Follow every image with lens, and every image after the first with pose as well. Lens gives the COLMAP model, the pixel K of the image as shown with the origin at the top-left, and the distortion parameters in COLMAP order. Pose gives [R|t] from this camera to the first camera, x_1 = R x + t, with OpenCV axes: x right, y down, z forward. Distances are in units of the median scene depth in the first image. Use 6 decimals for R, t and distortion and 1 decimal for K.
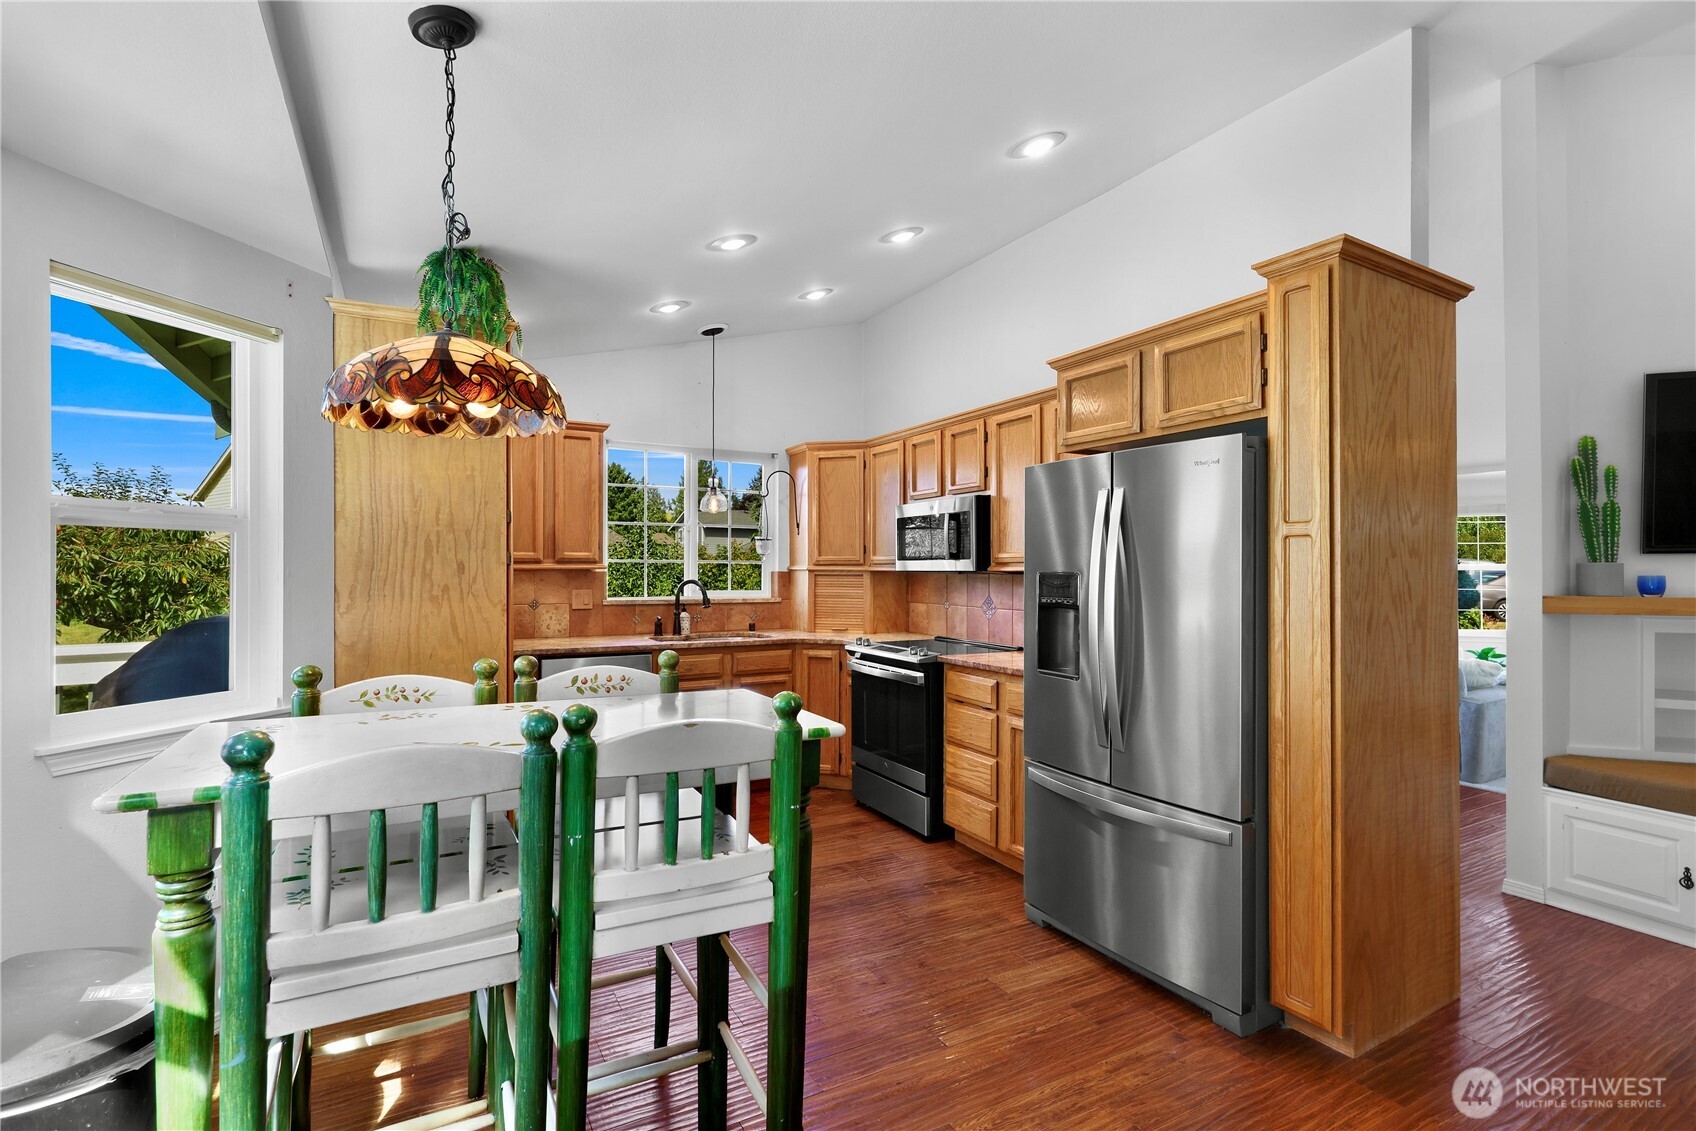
lens RADIAL K [[781.0, 0, 840.2], [0, 781.0, 562.6], [0, 0, 1]] dist [0.003297, -0.000438]
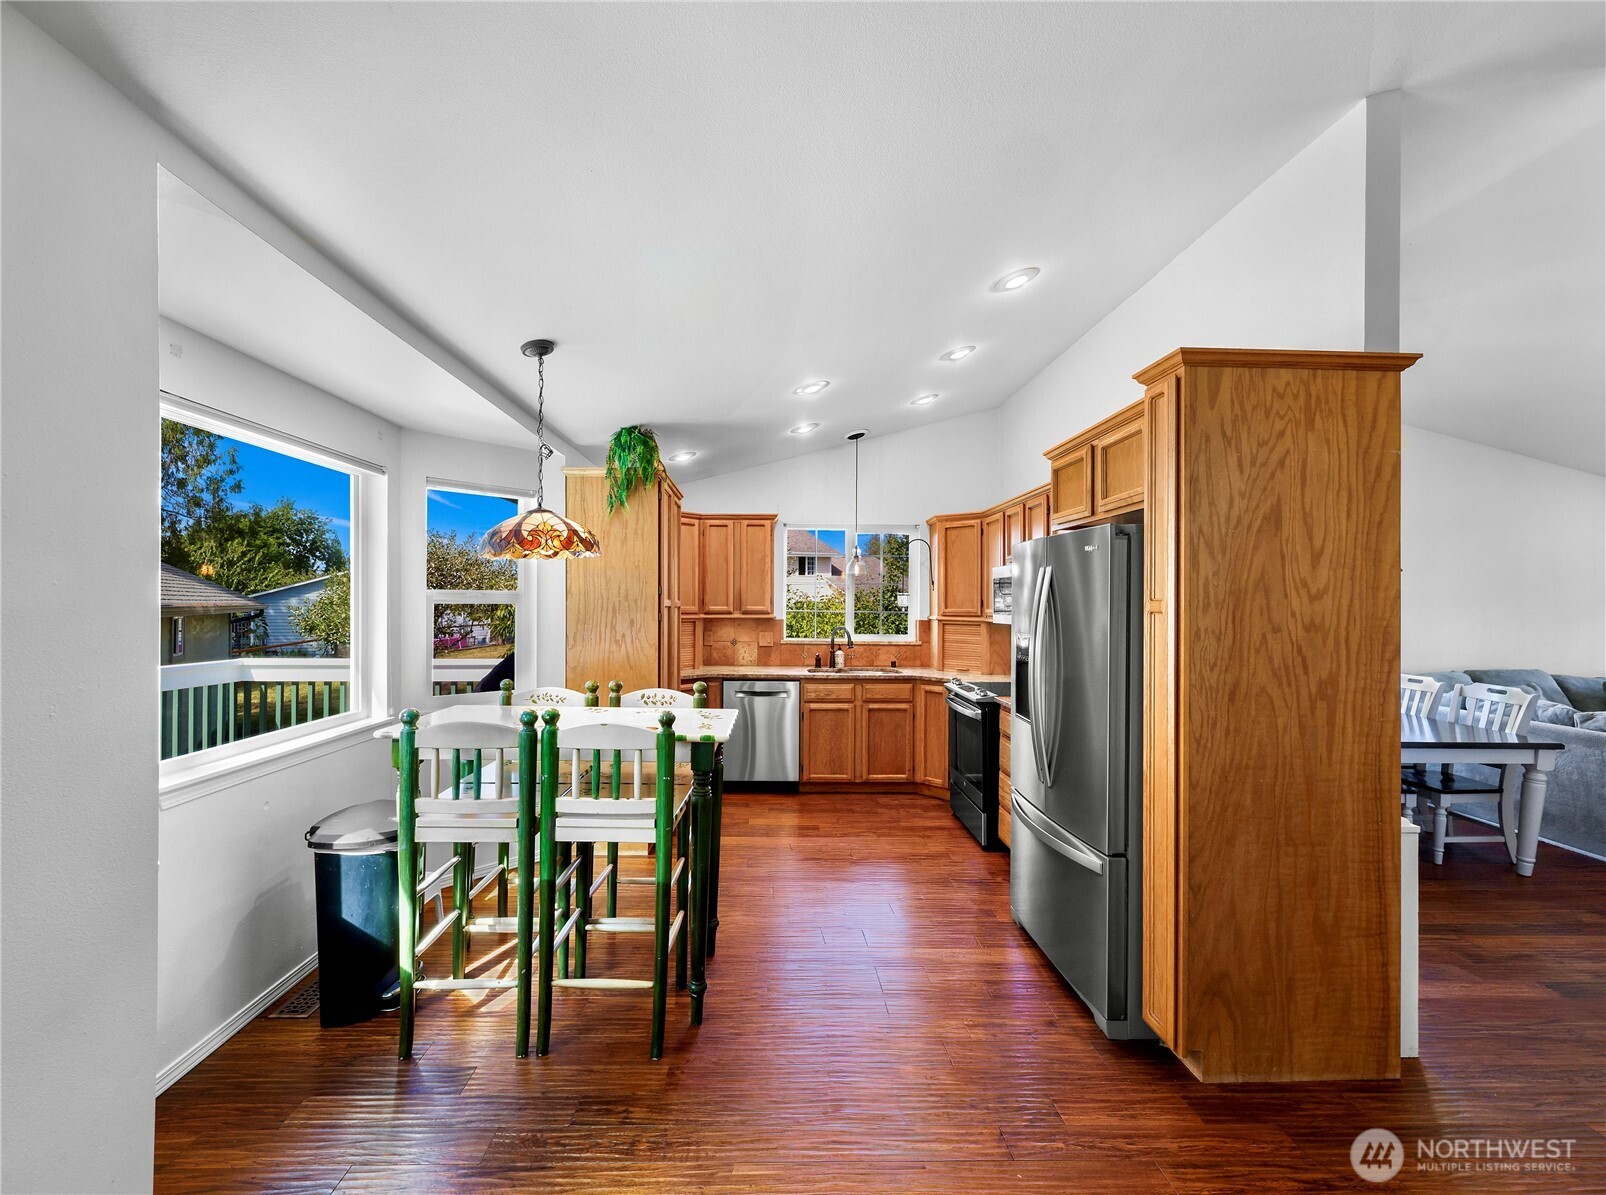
lens RADIAL K [[681.3, 0, 782.7], [0, 681.3, 600.4], [0, 0, 1]] dist [0.004399, -0.001396]
pose [[0.884944, 0.001384, -0.465694, 0.387053], [-0.000533, 0.999998, 0.001957, -0.036617], [0.465696, -0.001484, 0.884943, -0.092695]]
